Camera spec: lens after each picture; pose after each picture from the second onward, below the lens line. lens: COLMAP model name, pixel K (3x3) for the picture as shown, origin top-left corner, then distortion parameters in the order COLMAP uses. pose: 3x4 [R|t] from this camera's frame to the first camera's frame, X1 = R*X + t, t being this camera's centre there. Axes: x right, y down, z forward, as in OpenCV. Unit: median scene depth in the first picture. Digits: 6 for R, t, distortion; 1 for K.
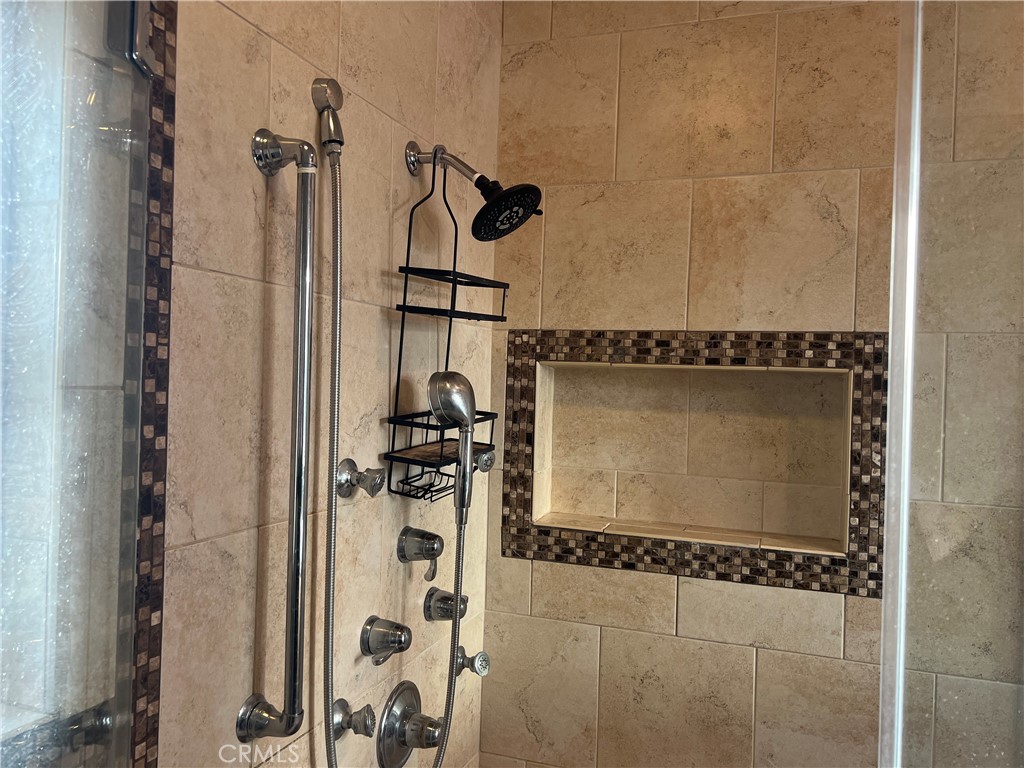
lens RADIAL K [[776.2, 0, 515.2], [0, 776.2, 386.1], [0, 0, 1]] dist [0.060891, -0.070915]
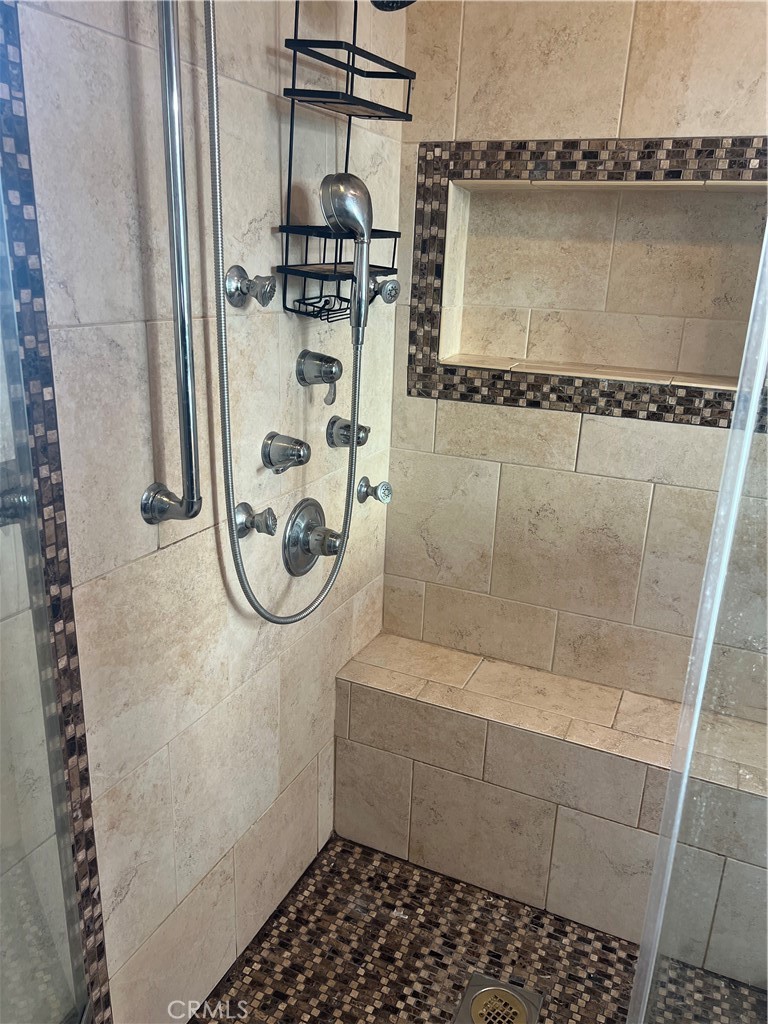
lens RADIAL K [[776.2, 0, 387.0], [0, 776.2, 517.2], [0, 0, 1]] dist [0.060891, -0.070915]
pose [[0.996654, 0.034213, -0.074228, 0.041102], [-0.010175, 0.953046, 0.302655, 0.075210], [0.081097, -0.300887, 0.950205, 0.000643]]
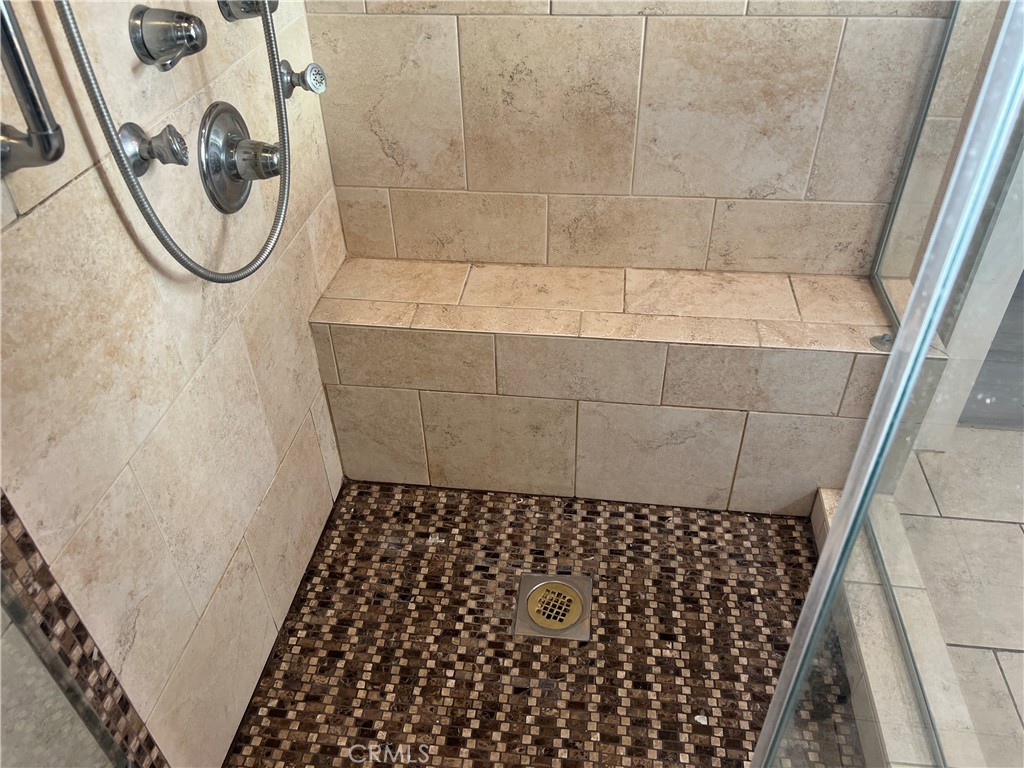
lens RADIAL K [[776.2, 0, 507.8], [0, 776.2, 380.0], [0, 0, 1]] dist [0.060891, -0.070915]
pose [[0.975966, -0.171970, 0.133850, -0.011502], [0.054486, 0.787268, 0.614198, 0.123080], [-0.211000, -0.592144, 0.777718, 0.164087]]
